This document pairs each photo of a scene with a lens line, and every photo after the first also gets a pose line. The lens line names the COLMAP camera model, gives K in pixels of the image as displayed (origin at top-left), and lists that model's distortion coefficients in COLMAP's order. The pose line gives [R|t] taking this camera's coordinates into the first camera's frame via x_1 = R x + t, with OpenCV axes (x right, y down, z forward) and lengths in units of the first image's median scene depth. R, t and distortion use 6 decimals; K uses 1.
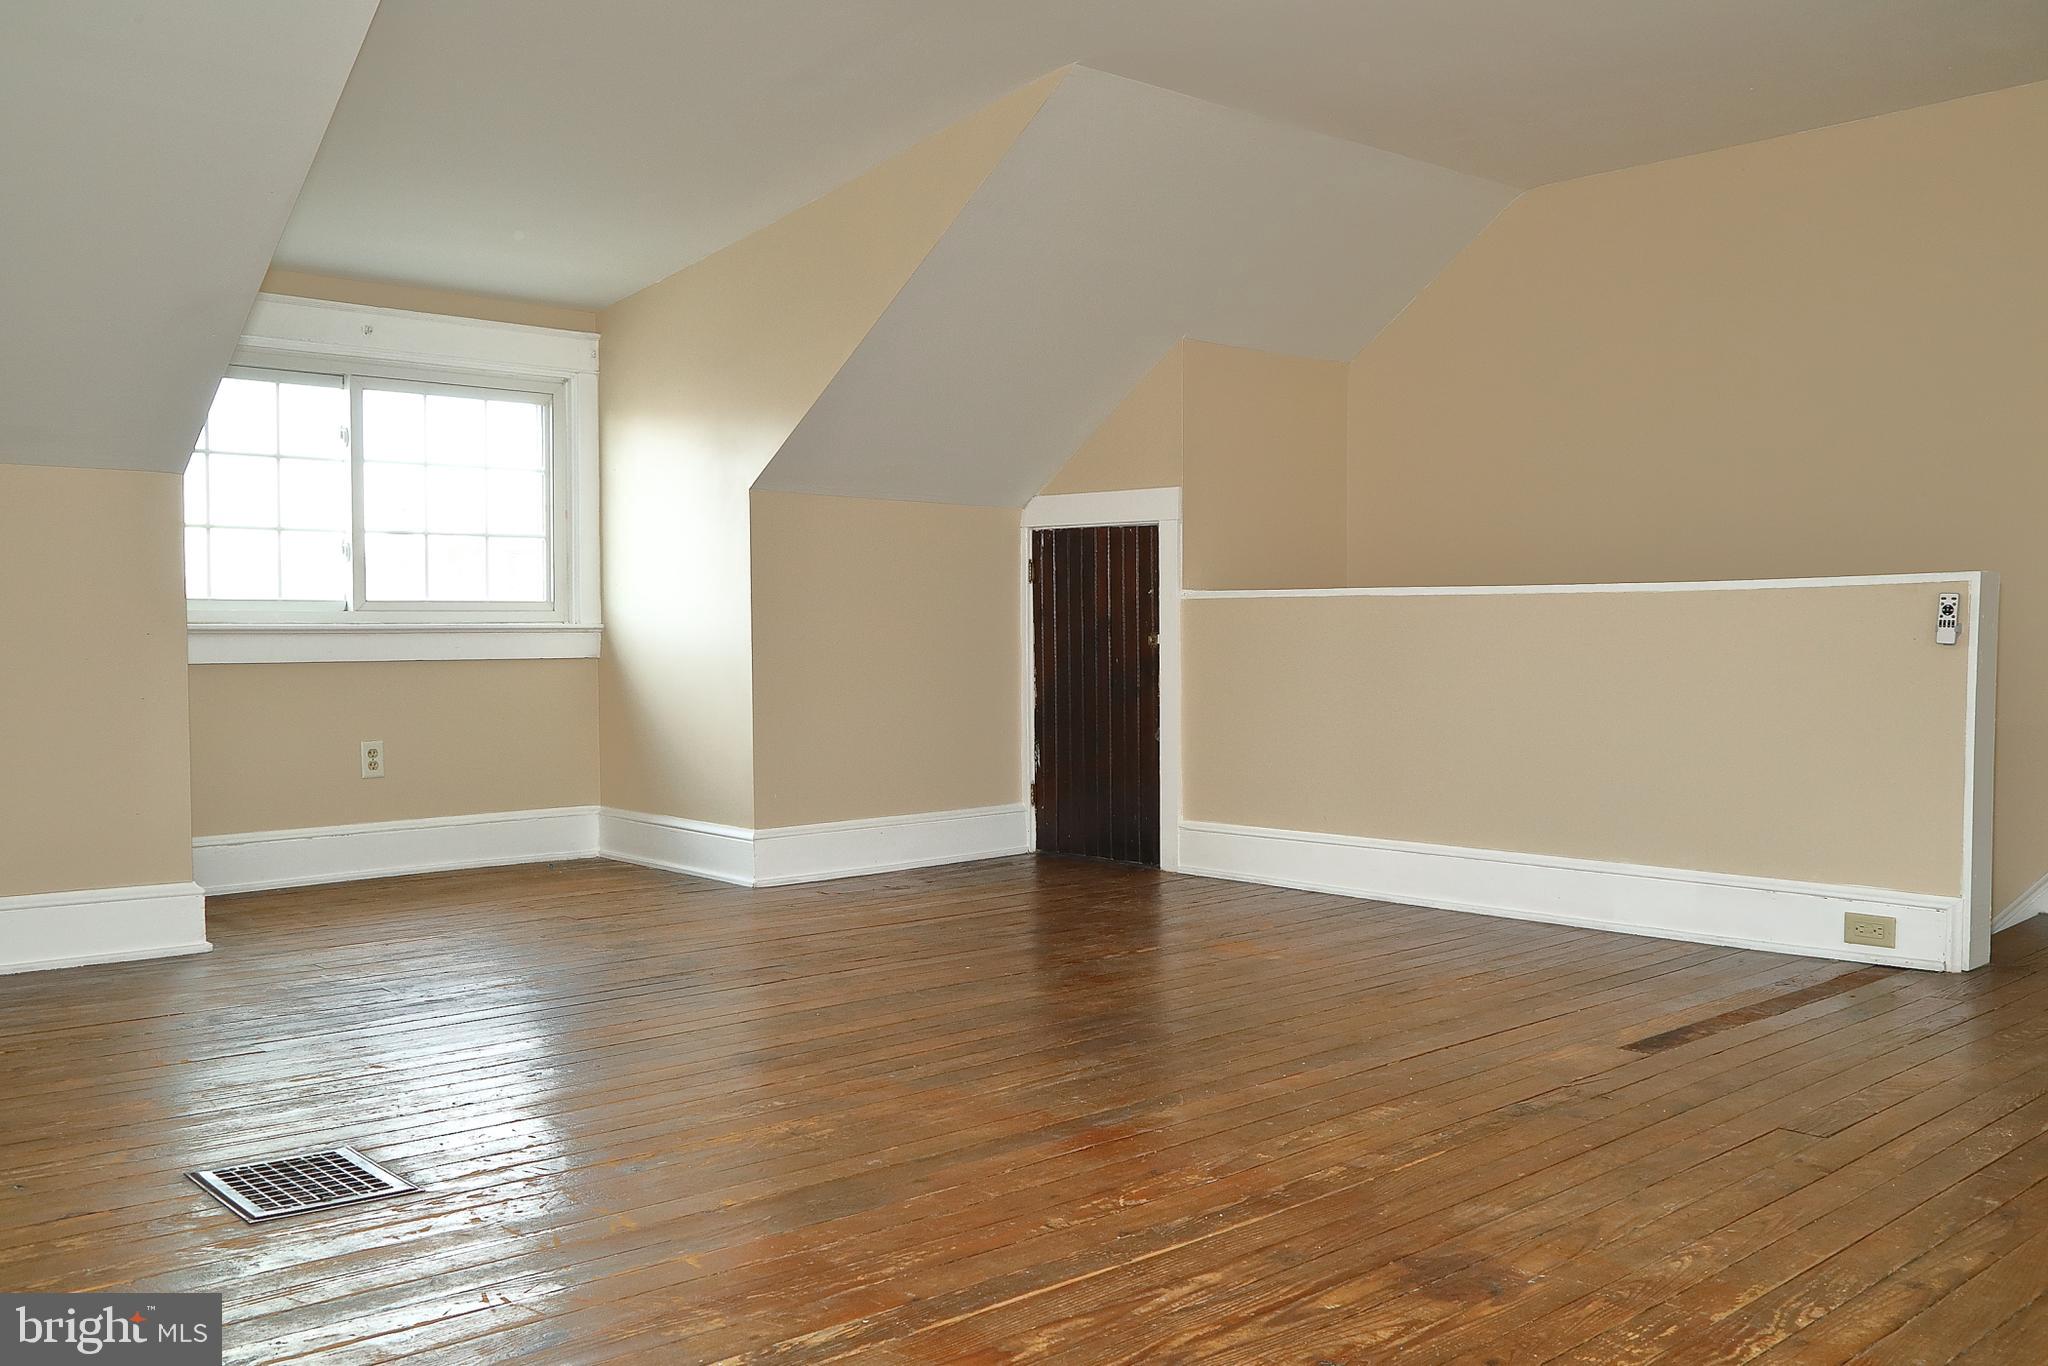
lens RADIAL K [[1780.9, 0, 1024.0], [0, 1780.9, 683.0], [0, 0, 1]] dist [0.008918, 0.003259]
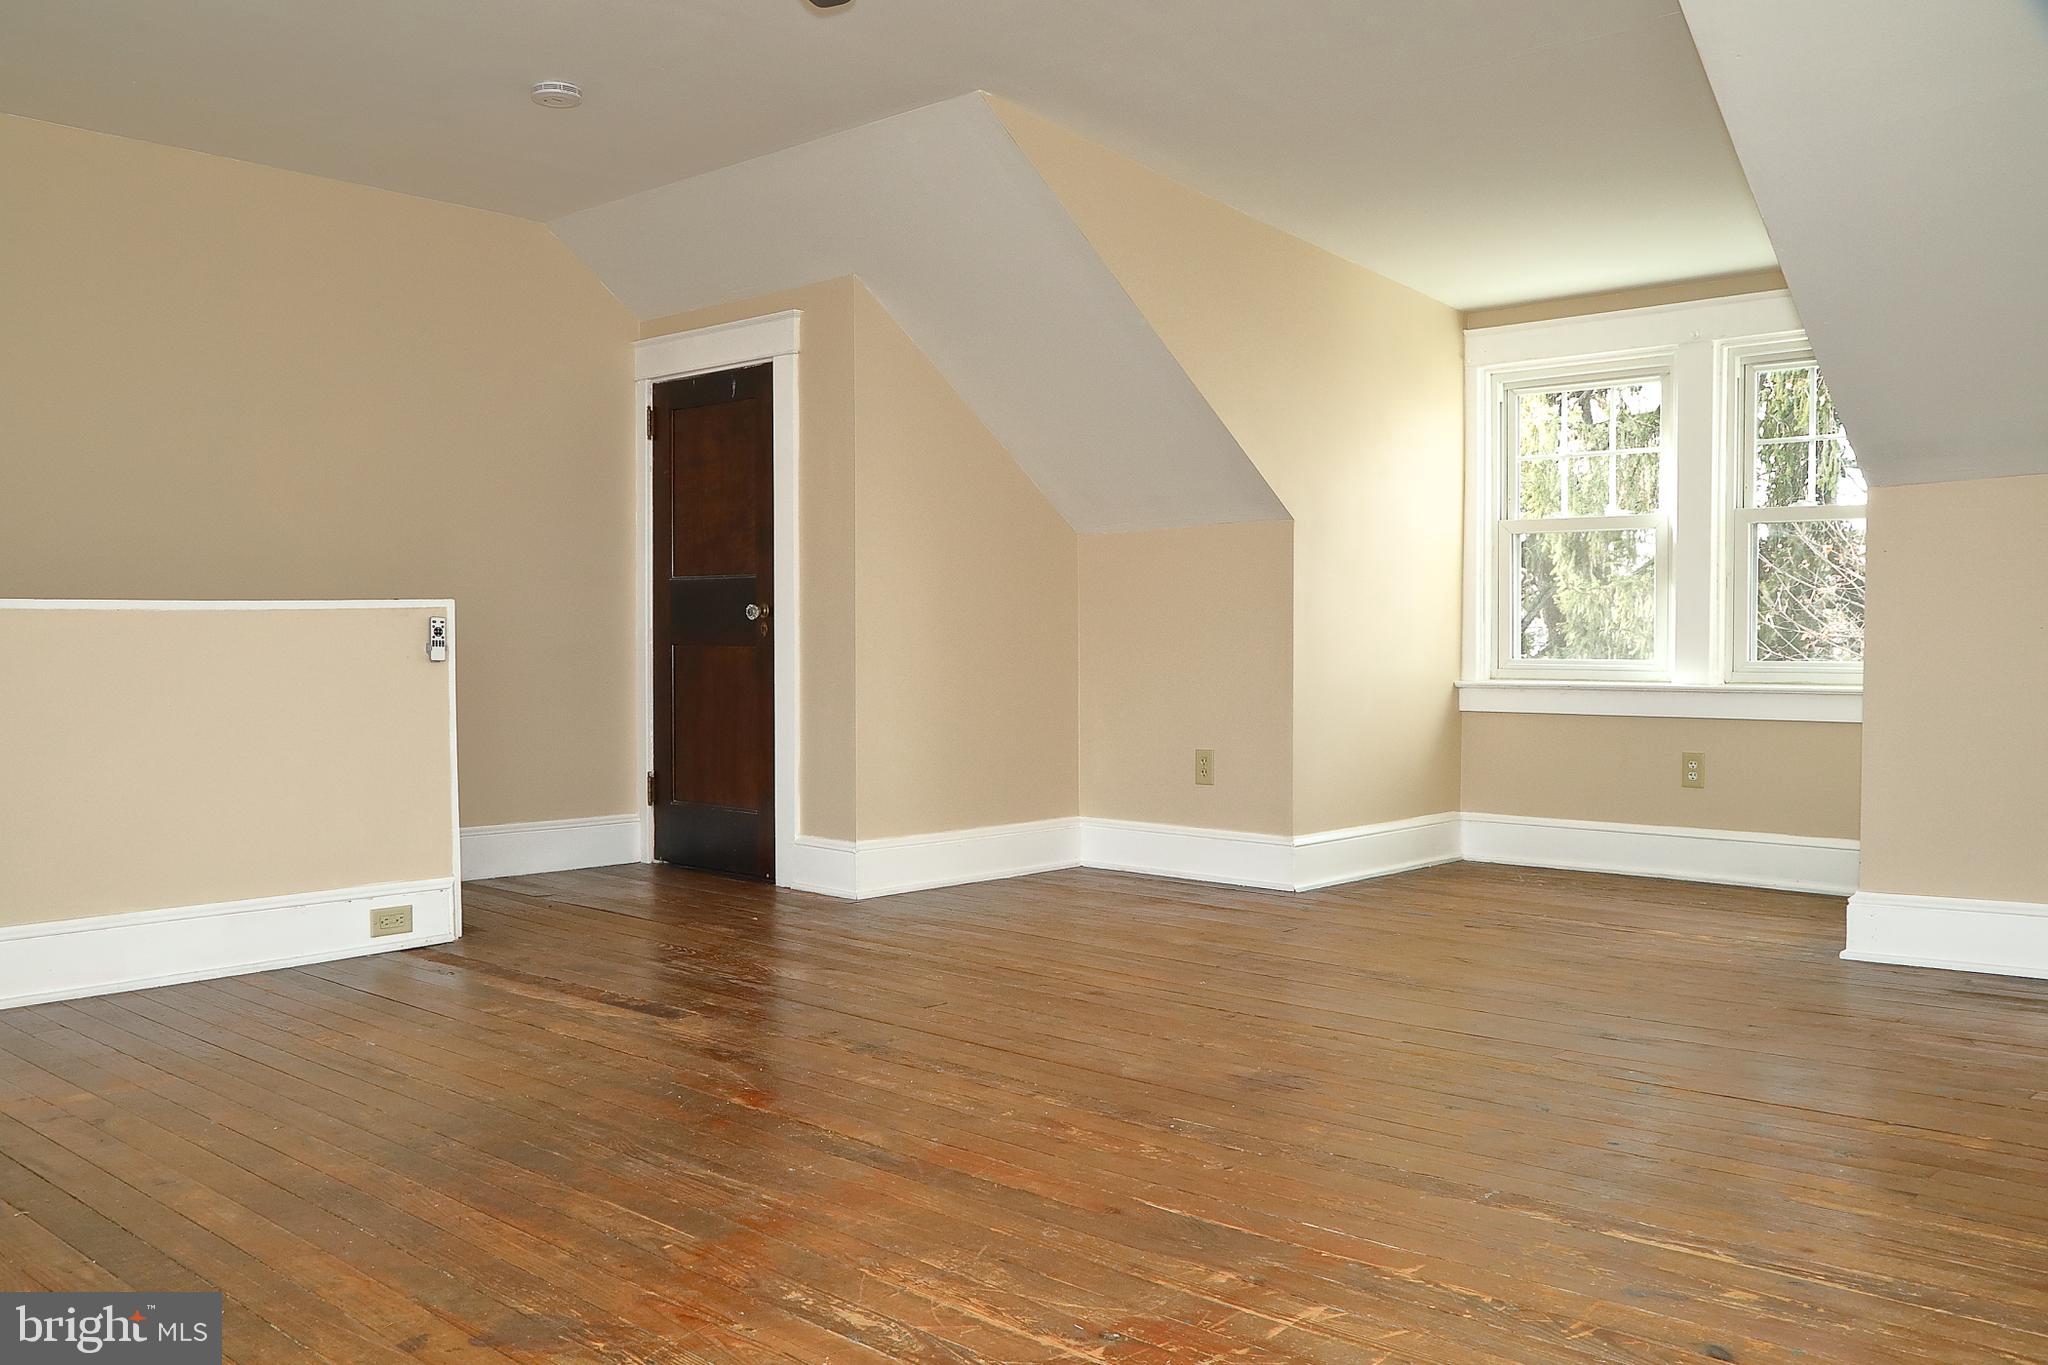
lens RADIAL K [[1706.1, 0, 1019.0], [0, 1706.1, 699.5], [0, 0, 1]] dist [-0.077058, 0.105734]
pose [[-0.072246, -0.030876, 0.996909, -0.820763], [0.037980, 0.998711, 0.033684, -0.026301], [-0.996663, 0.040296, -0.070980, 0.944409]]
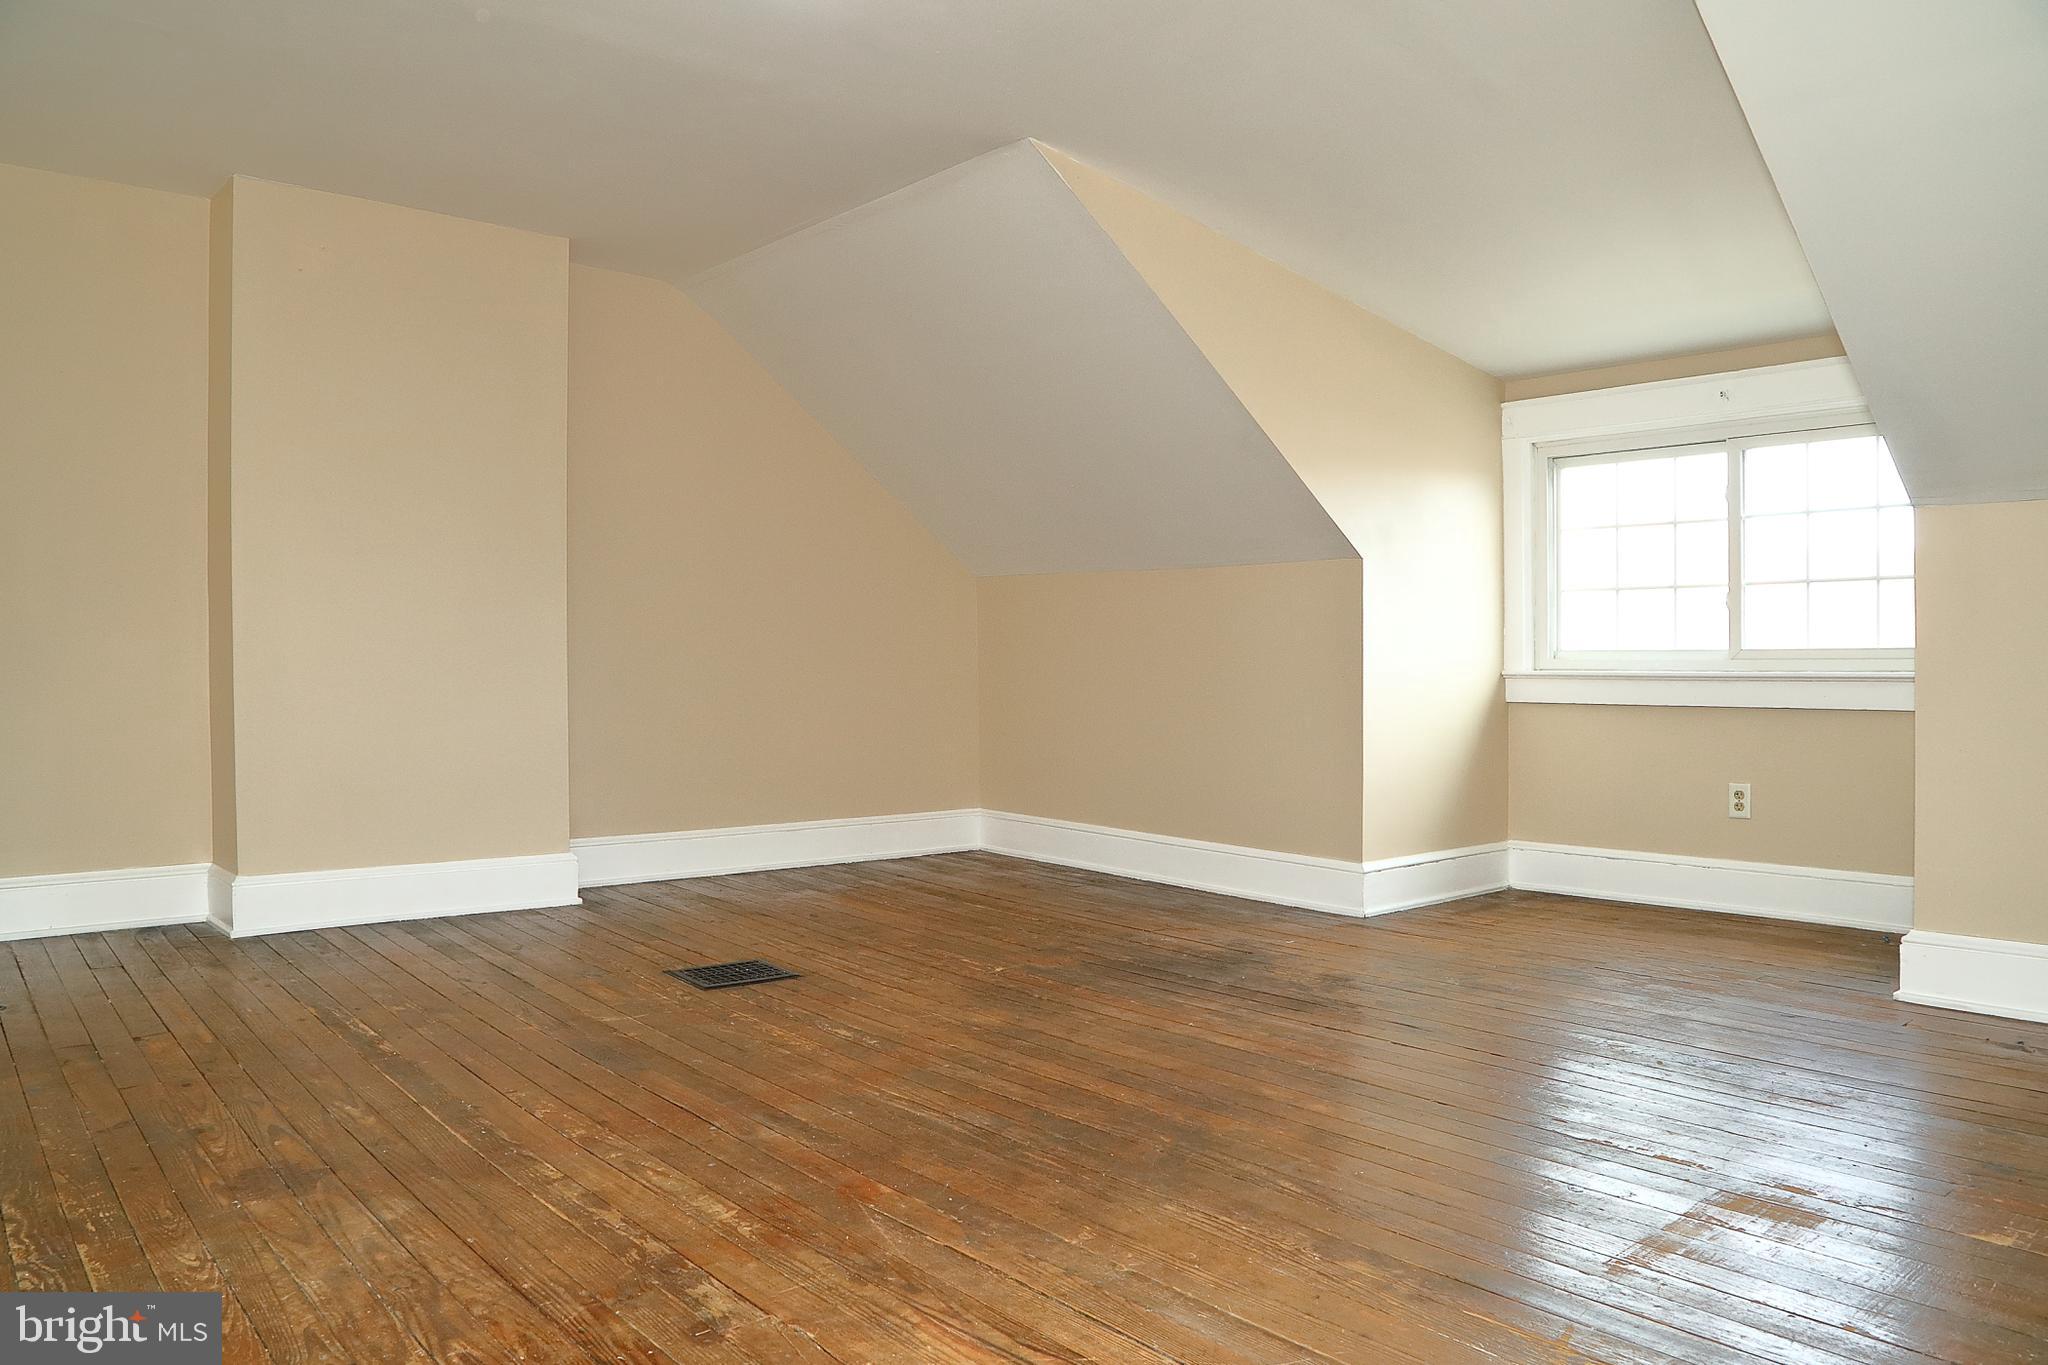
lens RADIAL K [[1428.6, 0, 1024.0], [0, 1428.6, 682.5], [0, 0, 1]] dist [-0.111915, 0.053728]
pose [[-0.041667, 0.008742, -0.999093, 0.869024], [-0.036855, 0.999268, 0.010281, -0.036223], [0.998452, 0.037250, -0.041314, 1.136769]]
